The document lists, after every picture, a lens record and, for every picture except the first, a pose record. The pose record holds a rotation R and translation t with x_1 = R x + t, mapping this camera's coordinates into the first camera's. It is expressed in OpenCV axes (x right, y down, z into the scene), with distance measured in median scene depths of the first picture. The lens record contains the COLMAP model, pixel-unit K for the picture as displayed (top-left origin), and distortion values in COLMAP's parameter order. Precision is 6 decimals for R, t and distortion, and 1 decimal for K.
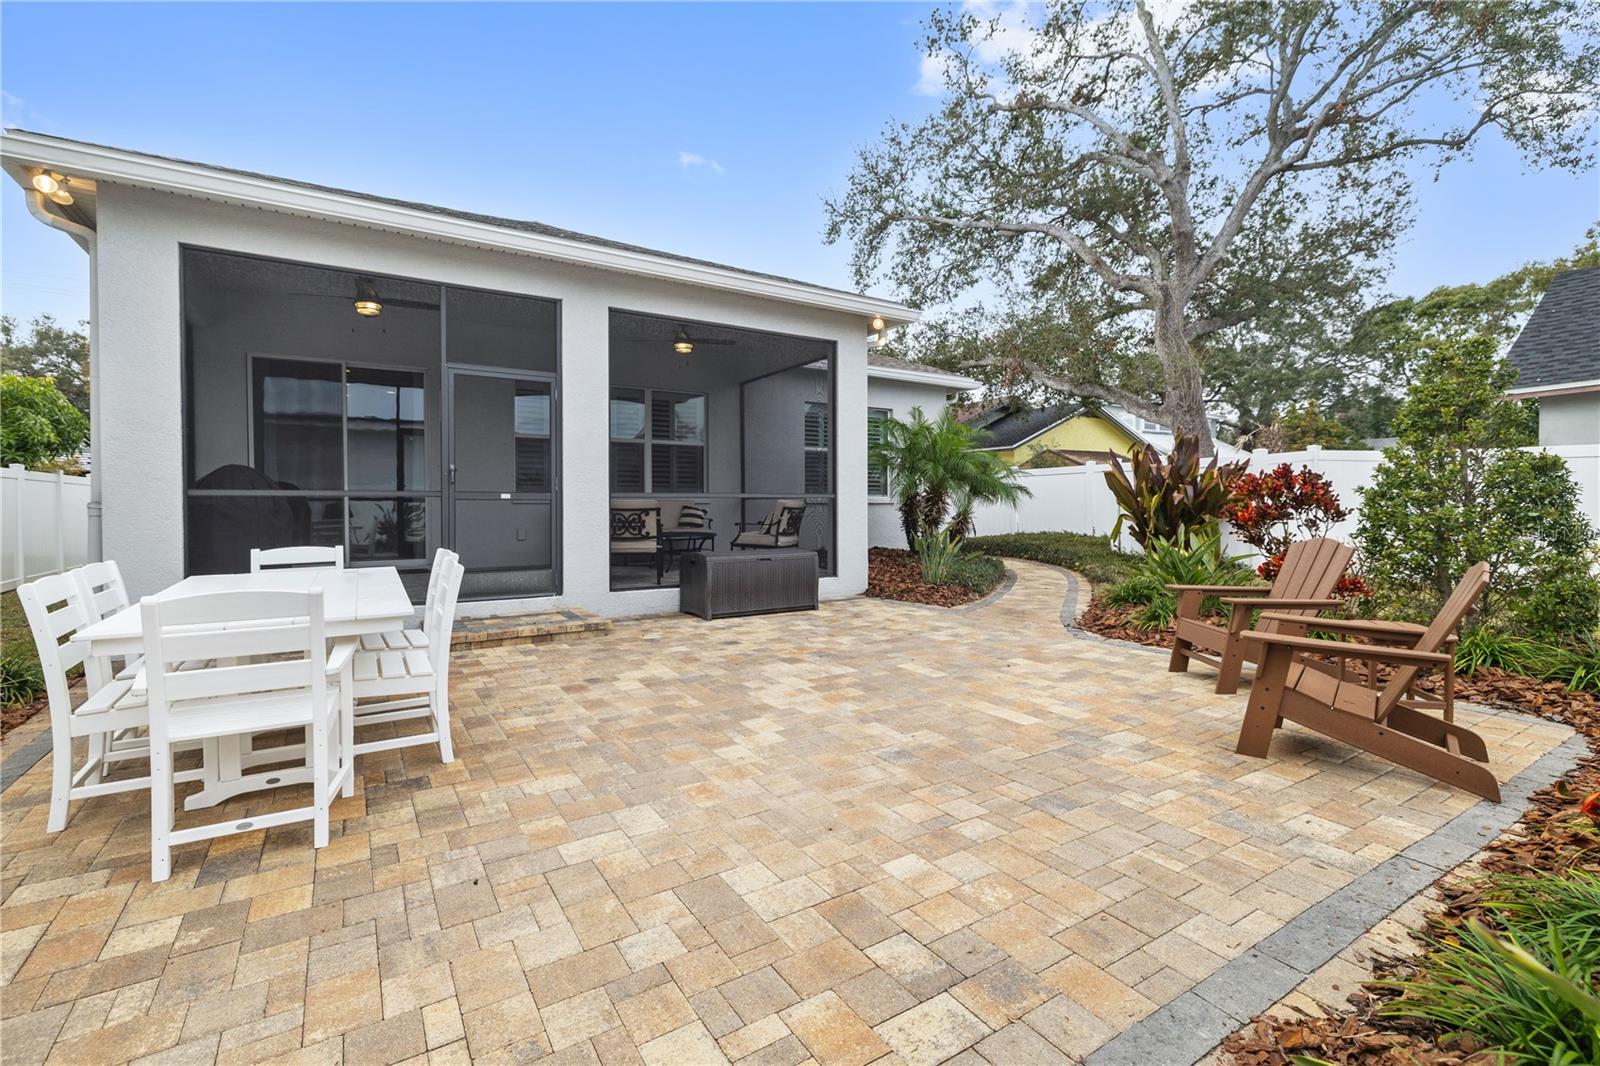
lens RADIAL K [[701.8, 0, 797.1], [0, 701.8, 514.1], [0, 0, 1]] dist [0.002768, 0.000454]
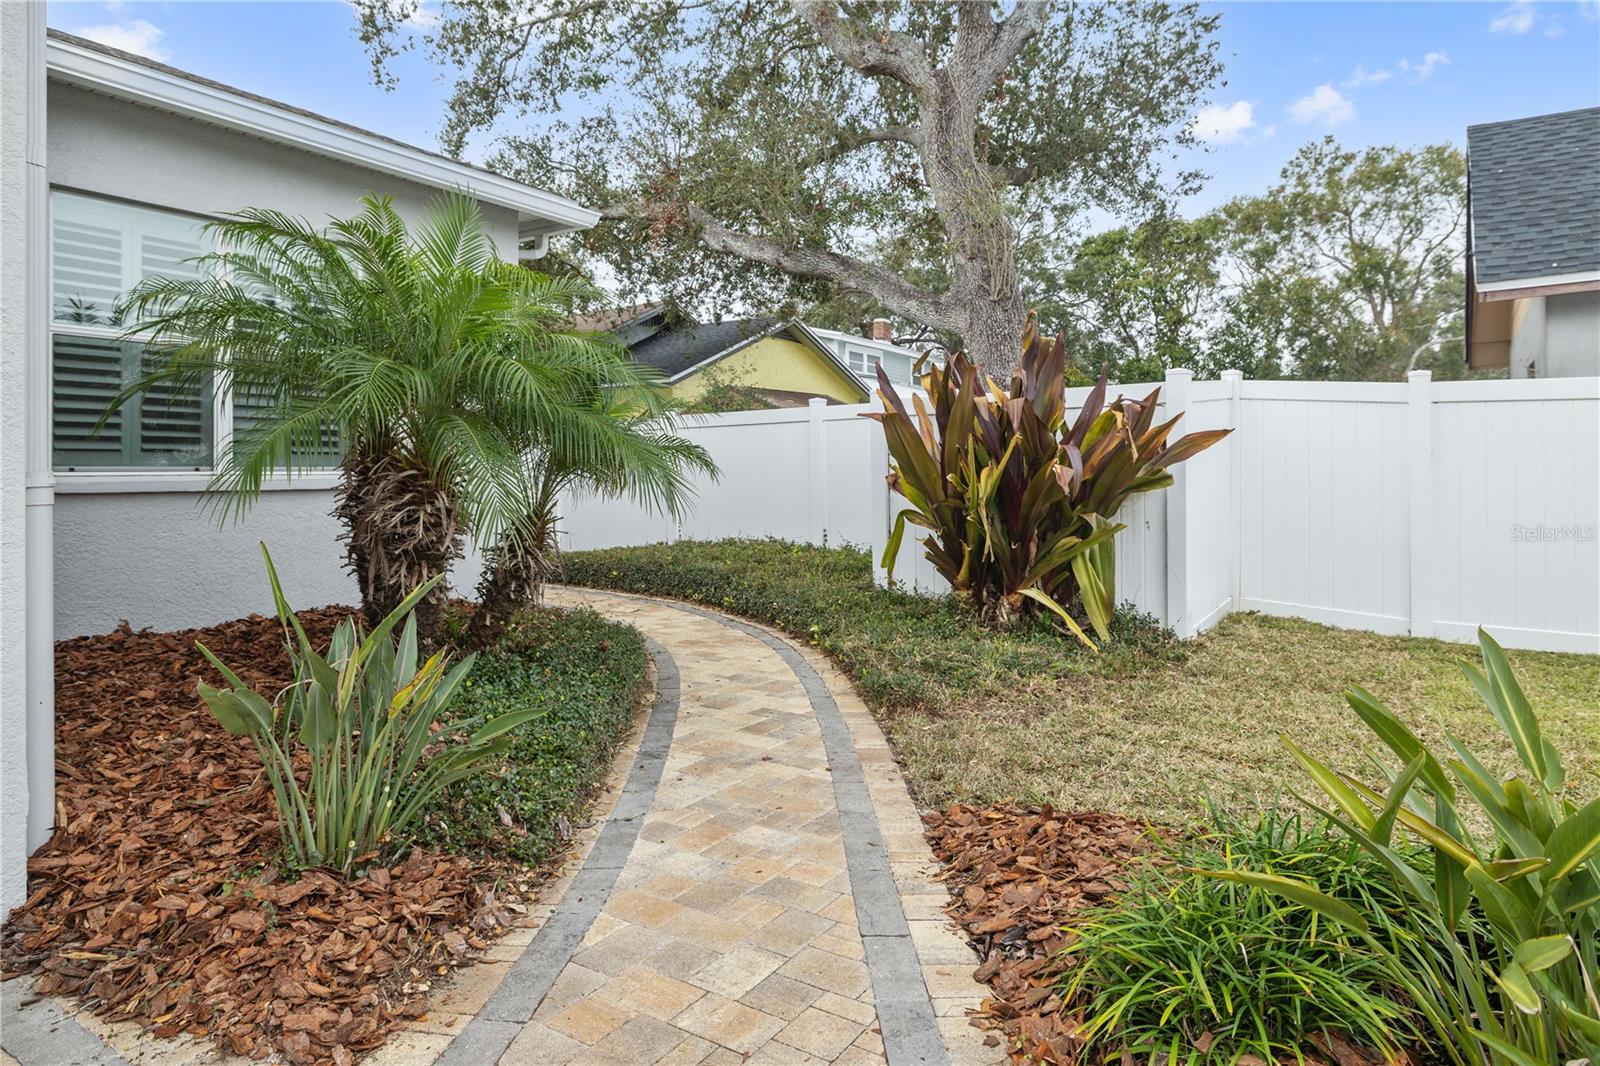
lens RADIAL K [[944.8, 0, 799.7], [0, 944.8, 465.6], [0, 0, 1]] dist [0.002761, 0.000514]
pose [[0.908350, -0.001869, 0.418206, 0.152166], [0.011202, 0.999740, -0.019863, -0.016993], [-0.418060, 0.022727, 0.908135, 0.483910]]
